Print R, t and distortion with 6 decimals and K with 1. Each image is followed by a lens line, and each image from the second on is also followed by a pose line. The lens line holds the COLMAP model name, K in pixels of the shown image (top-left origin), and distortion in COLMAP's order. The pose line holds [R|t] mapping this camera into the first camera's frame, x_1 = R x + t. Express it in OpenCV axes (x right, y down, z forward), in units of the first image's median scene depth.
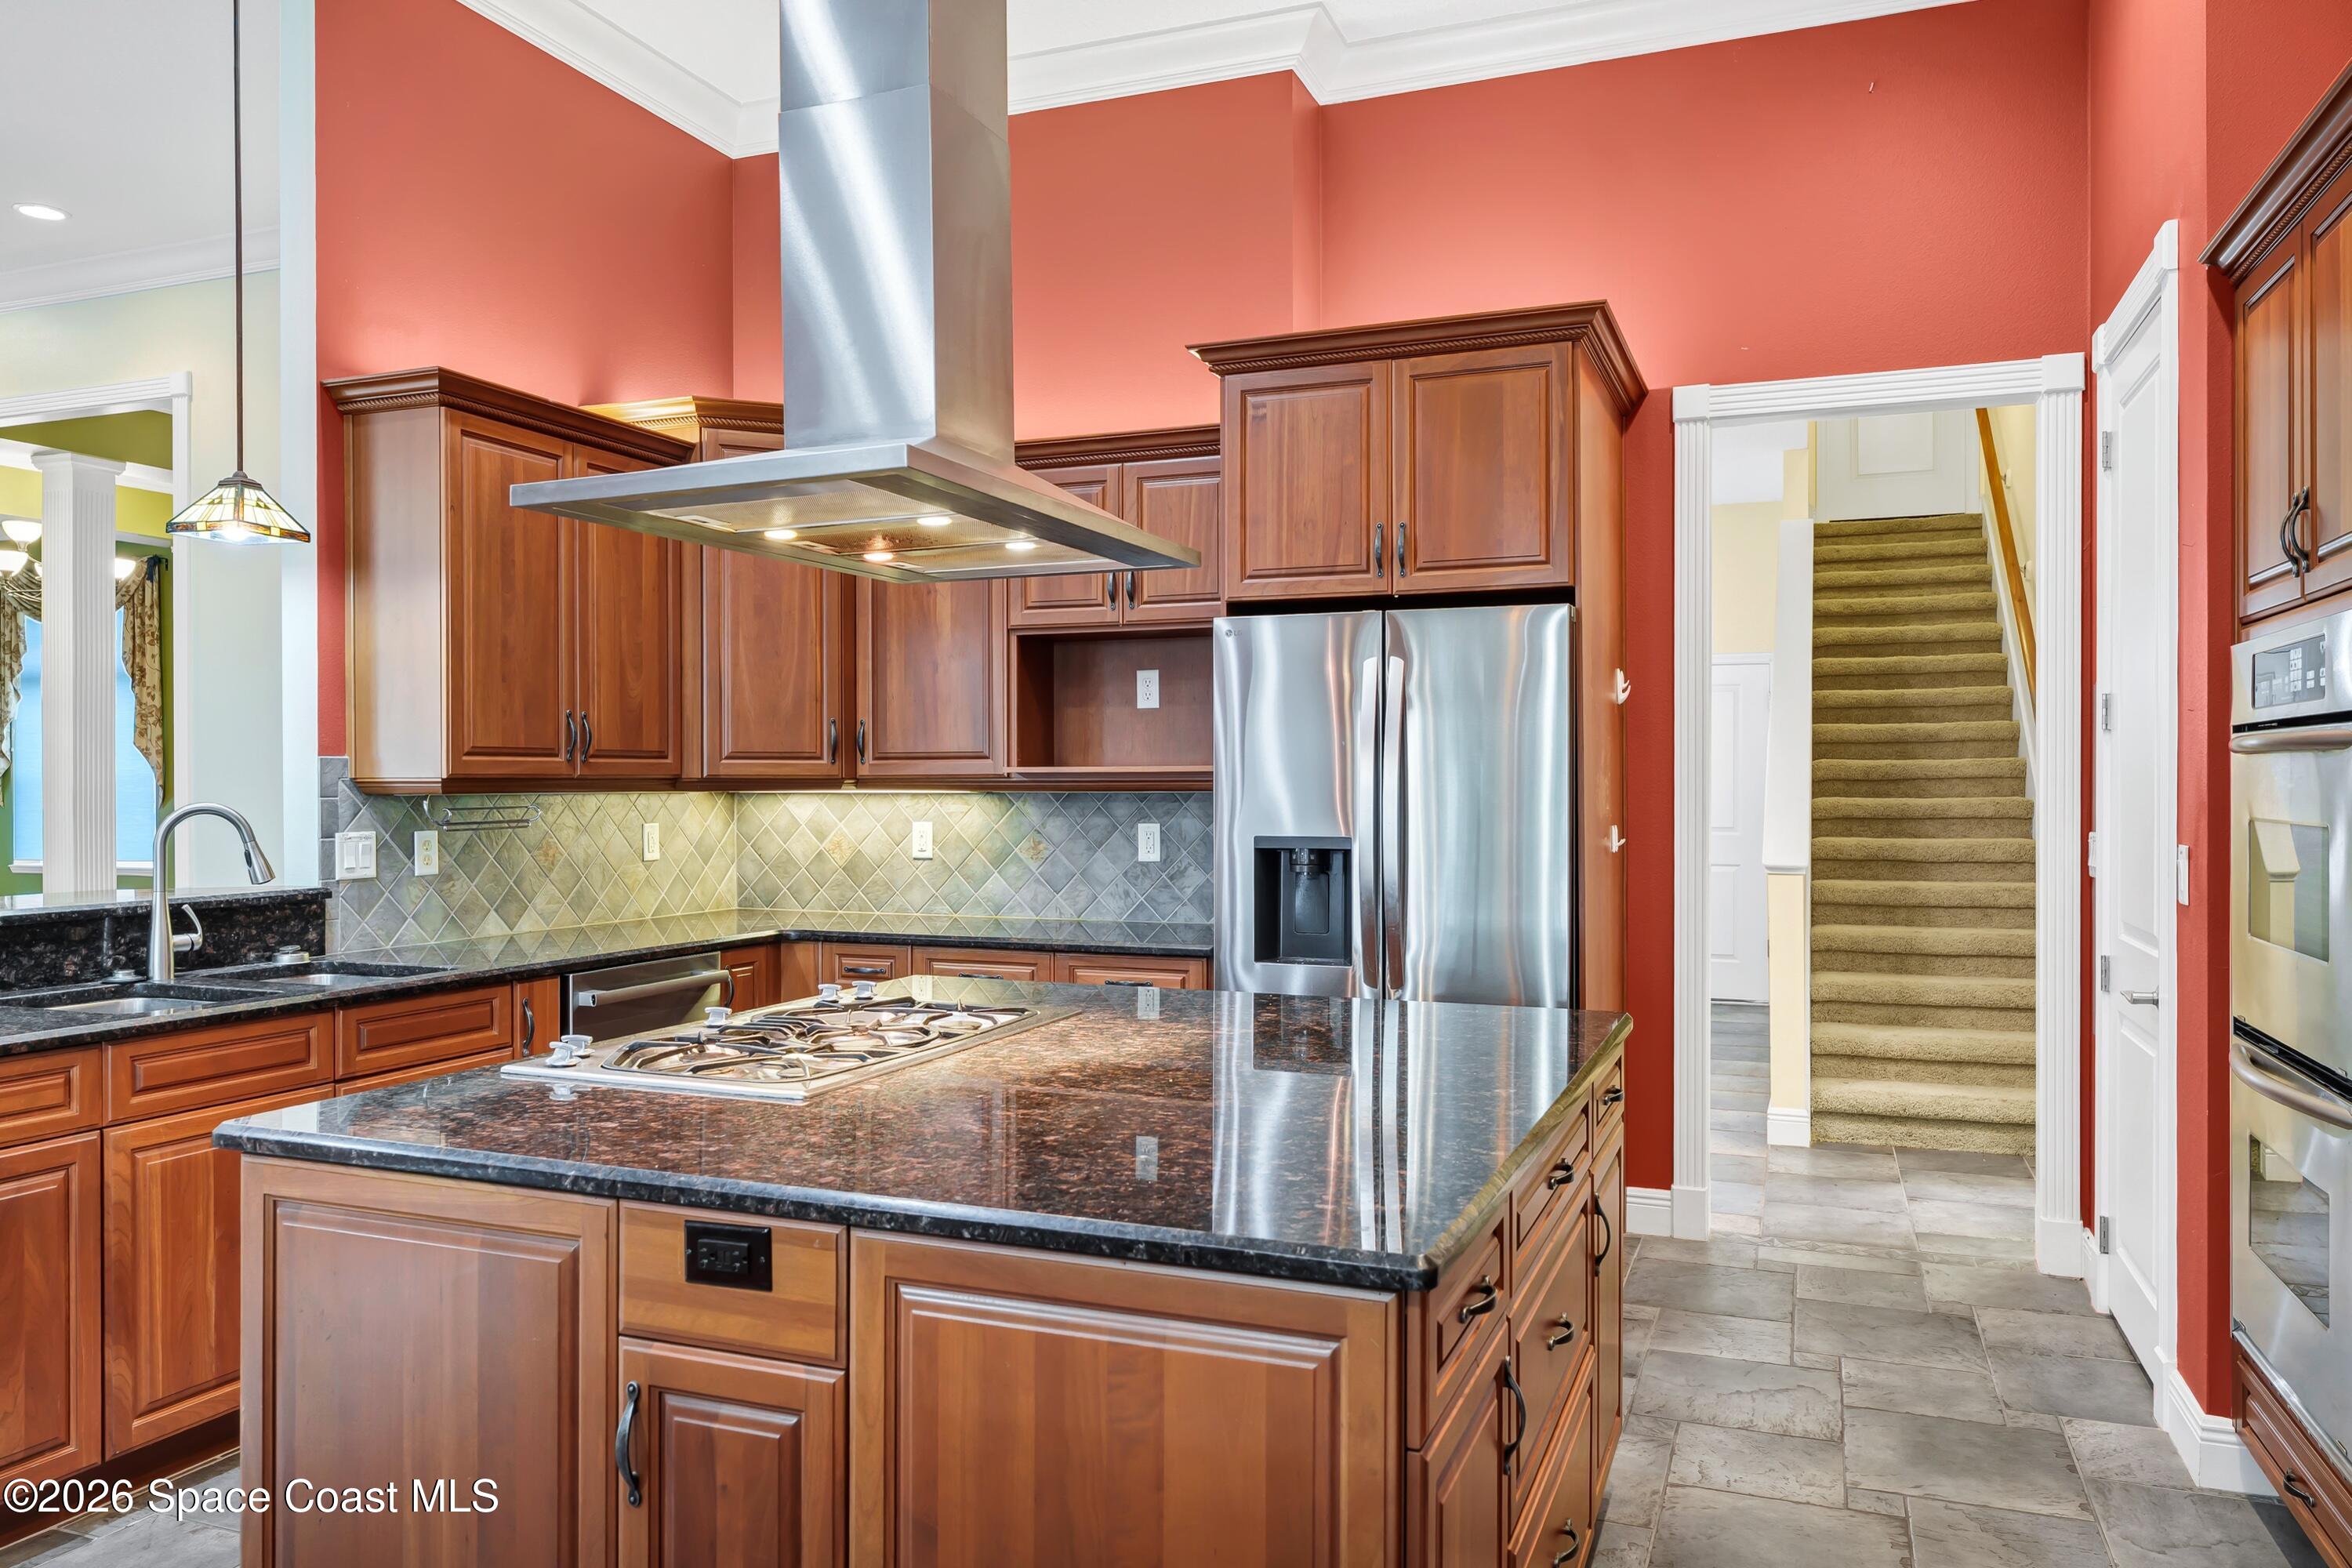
lens RADIAL K [[1625.5, 0, 1172.4], [0, 1625.5, 792.9], [0, 0, 1]] dist [0.006278, 0.001513]
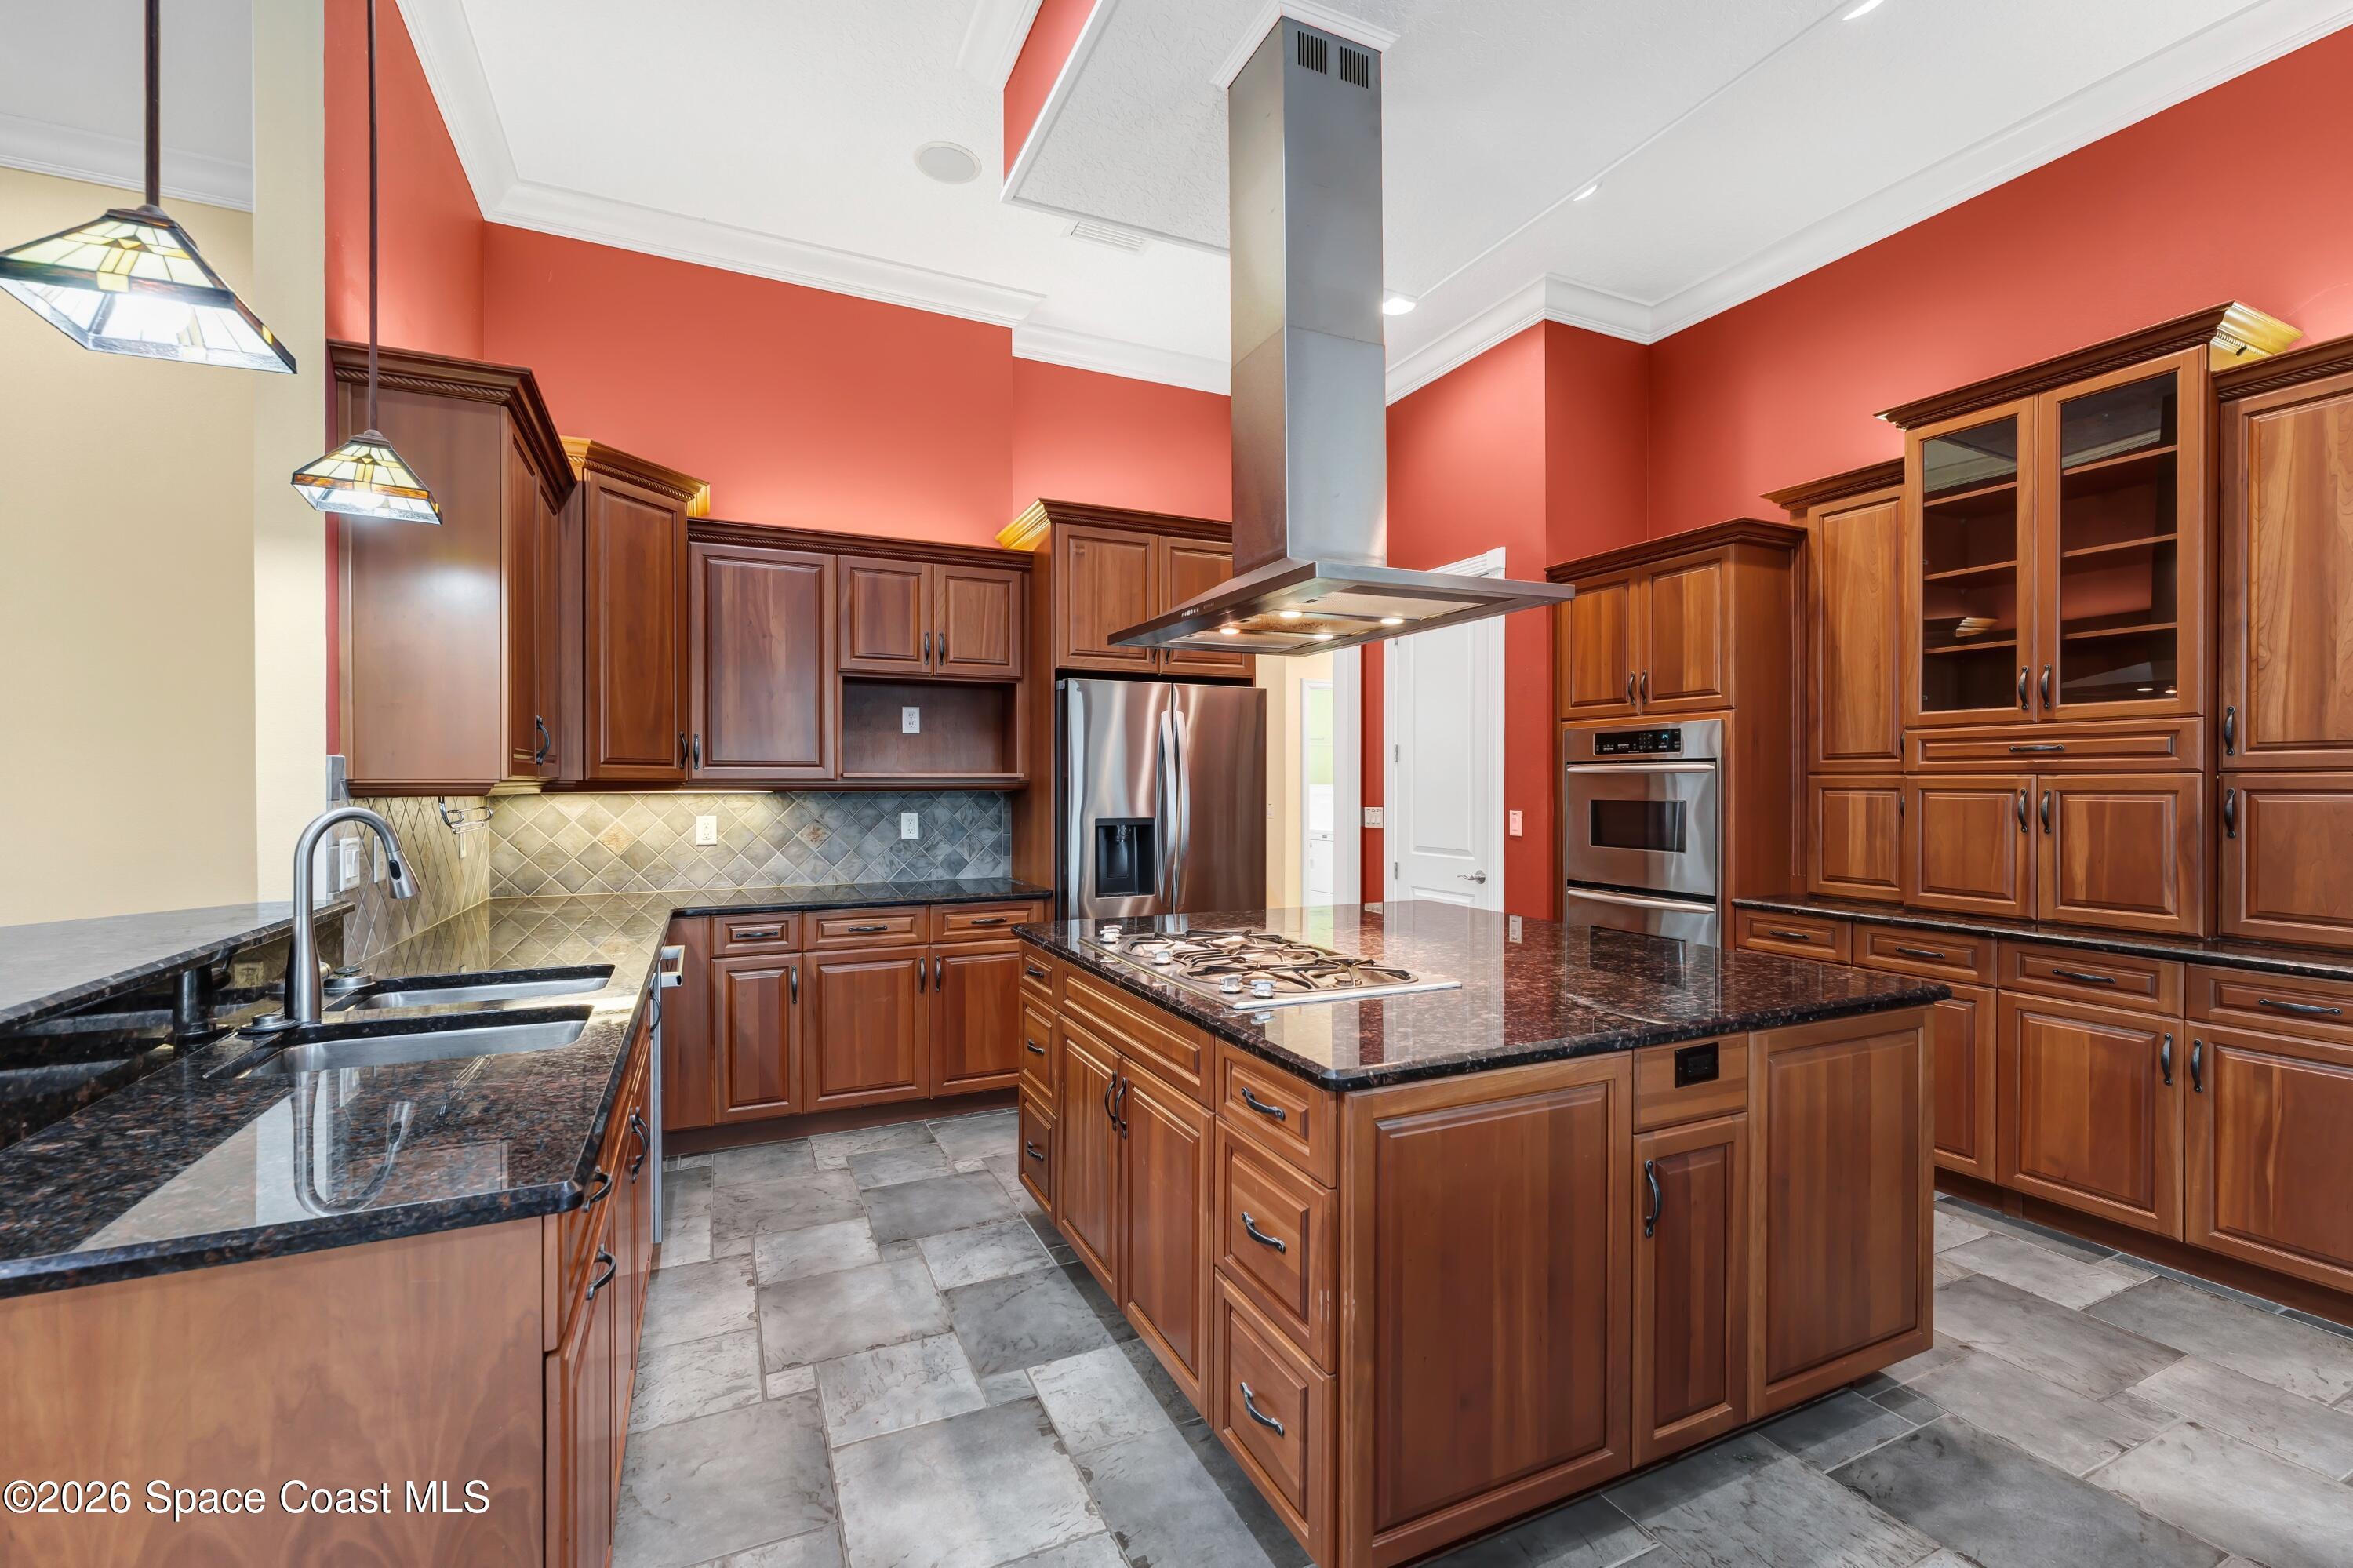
lens RADIAL K [[959.9, 0, 1185.2], [0, 959.9, 786.8], [0, 0, 1]] dist [0.002524, 0.000092]
pose [[0.703842, -0.001551, 0.710355, -0.464509], [0.005236, 0.999982, -0.003005, -0.000682], [-0.710337, 0.005834, 0.703837, 0.232881]]
